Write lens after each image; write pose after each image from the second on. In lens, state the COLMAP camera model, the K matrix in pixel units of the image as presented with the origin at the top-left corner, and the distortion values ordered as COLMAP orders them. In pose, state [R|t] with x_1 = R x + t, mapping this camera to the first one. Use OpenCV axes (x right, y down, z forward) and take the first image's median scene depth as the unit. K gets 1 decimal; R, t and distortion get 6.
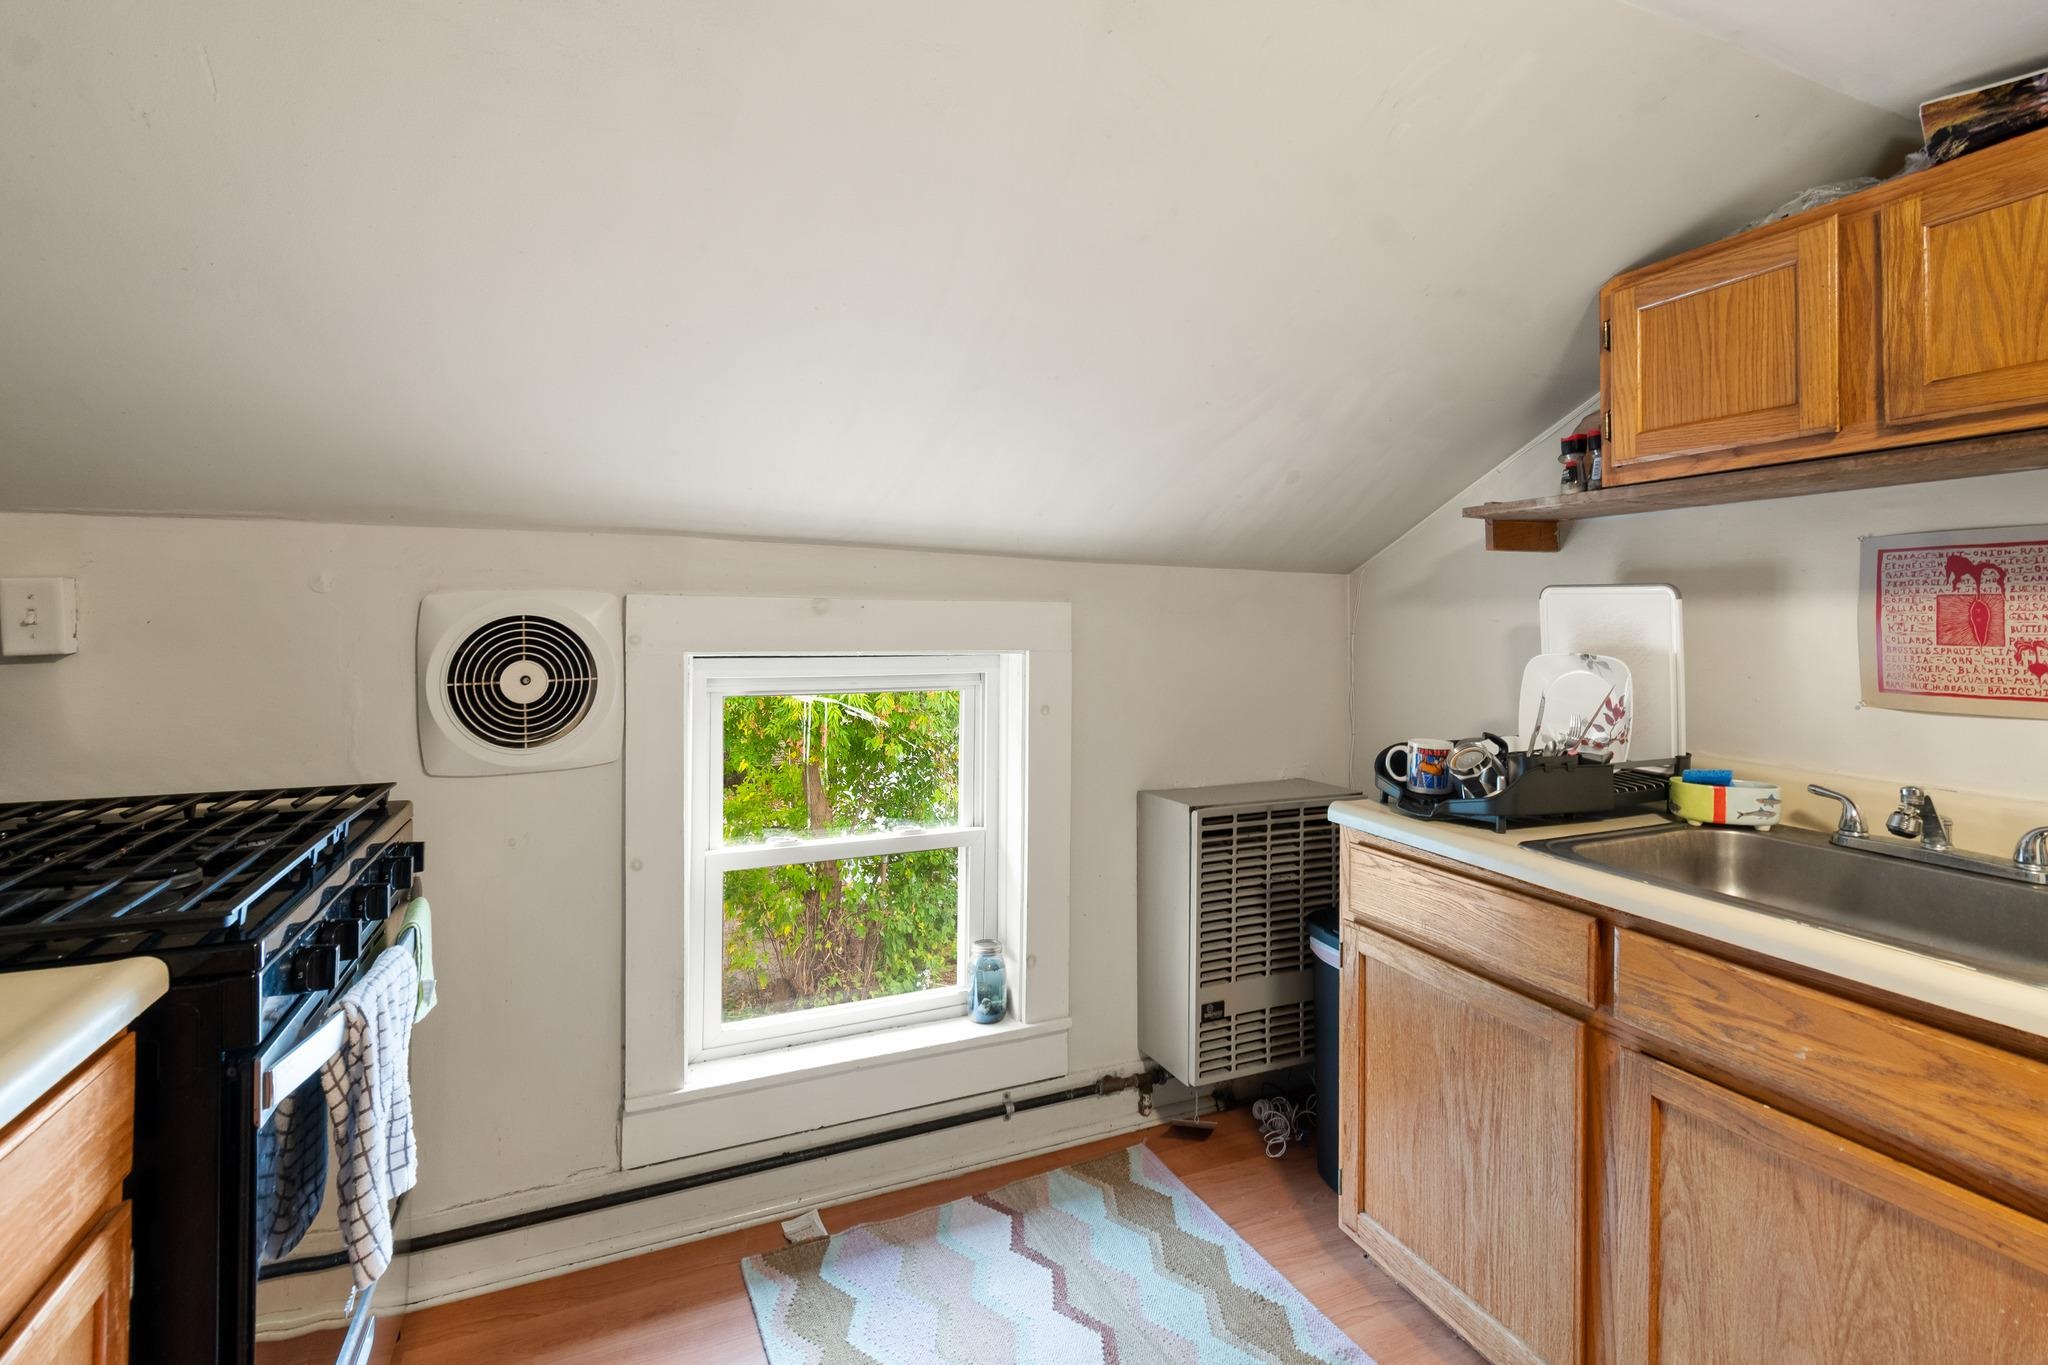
lens RADIAL K [[908.8, 0, 1022.4], [0, 908.8, 627.1], [0, 0, 1]] dist [-0.000115, -0.002233]
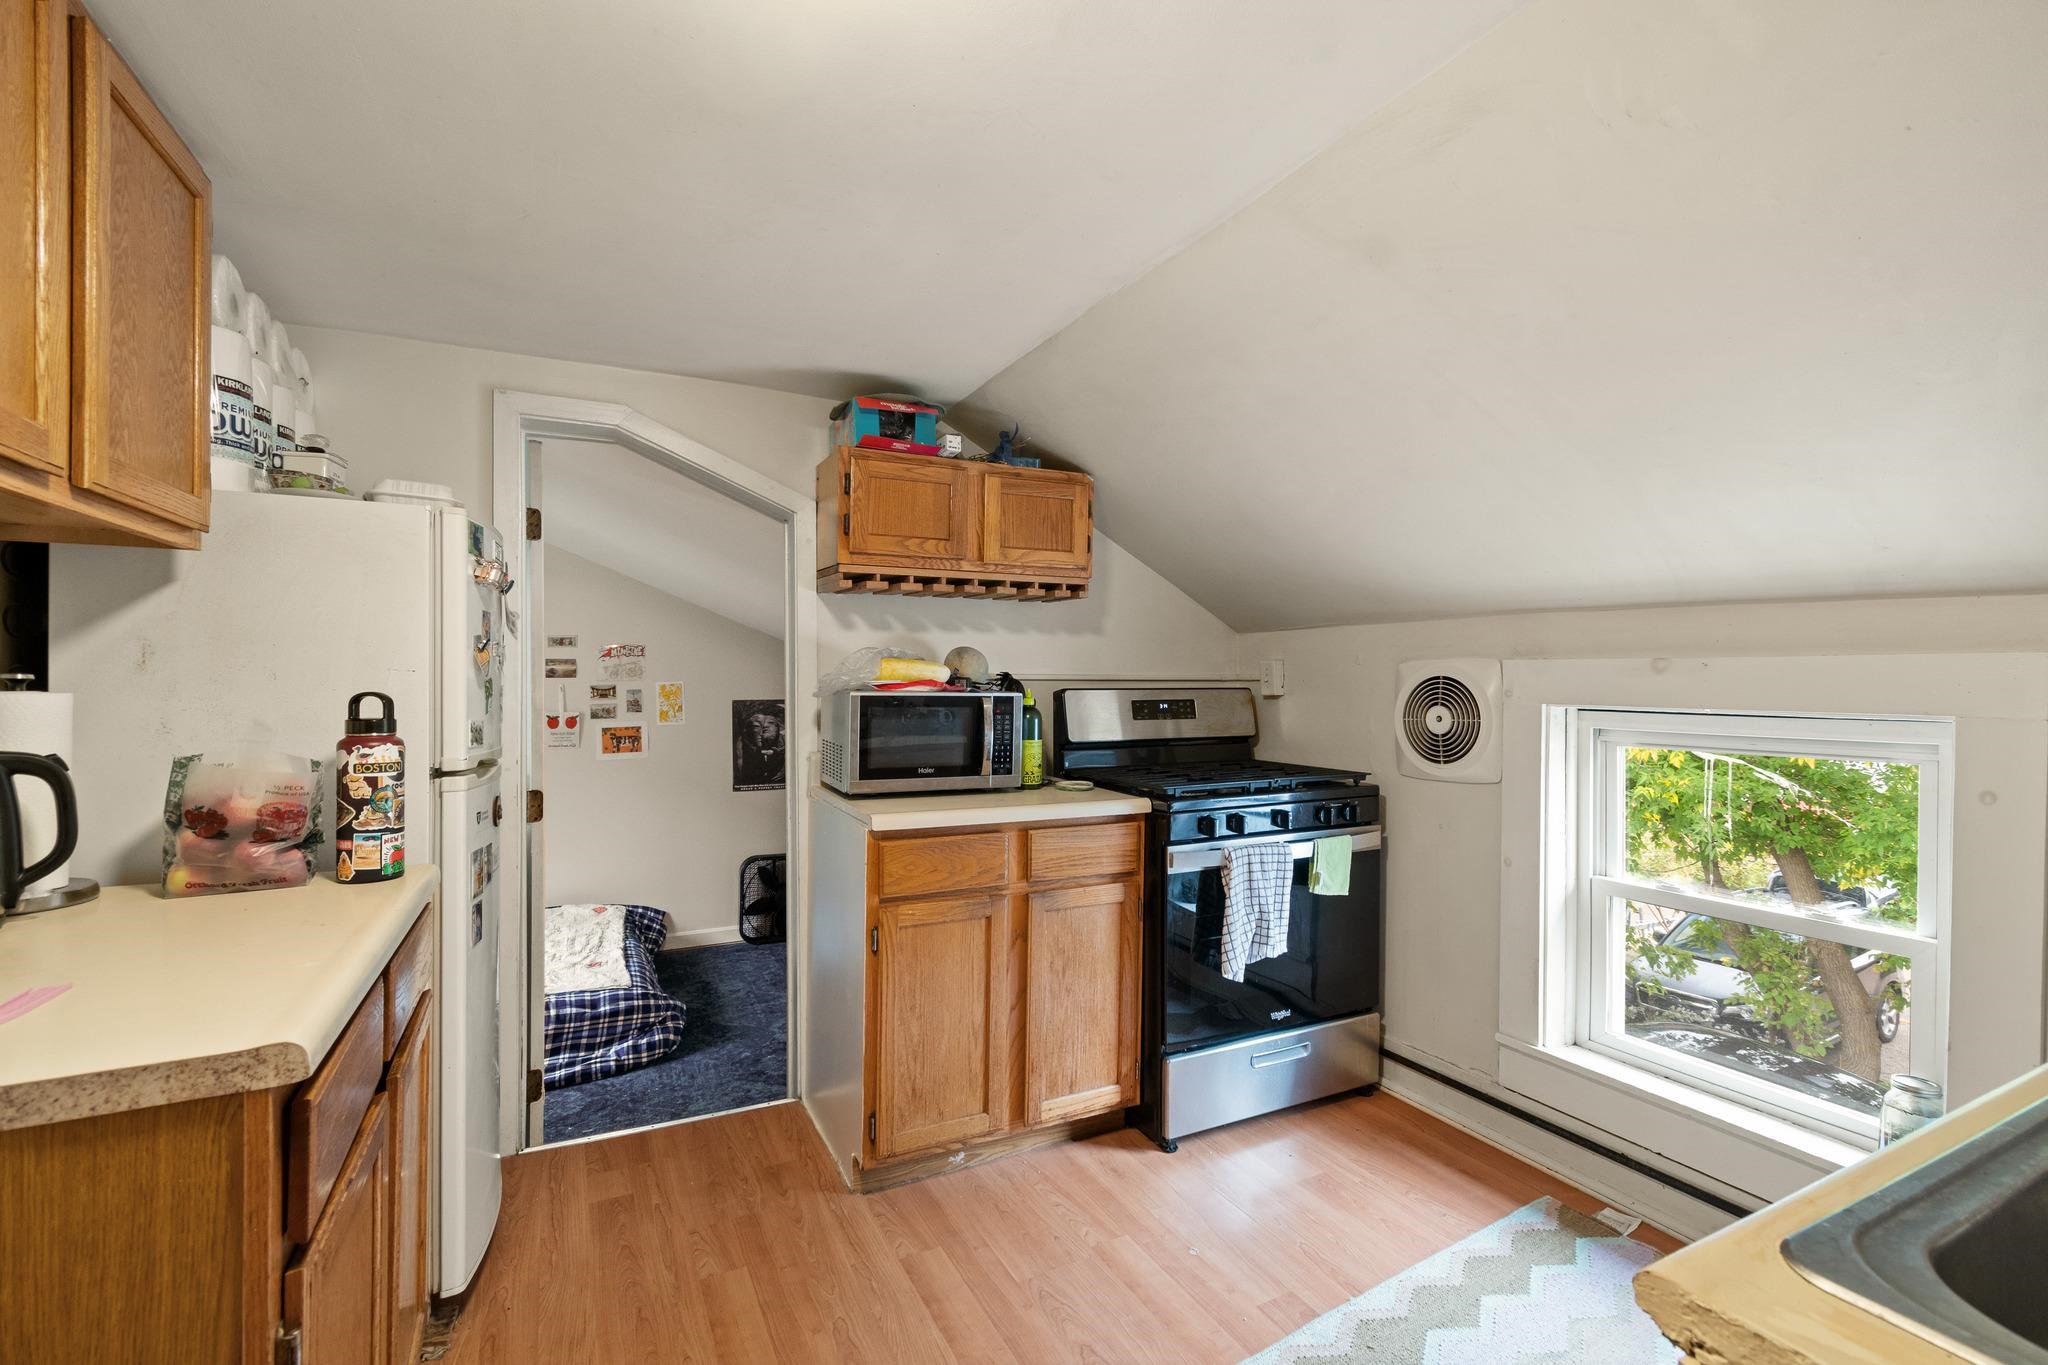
lens RADIAL K [[908.8, 0, 1028.1], [0, 908.8, 679.4], [0, 0, 1]] dist [-0.000115, -0.002233]
pose [[0.058264, -0.001605, -0.998300, 0.873936], [-0.004066, 0.999990, -0.001845, -0.001836], [0.998293, 0.004167, 0.058257, 0.214992]]
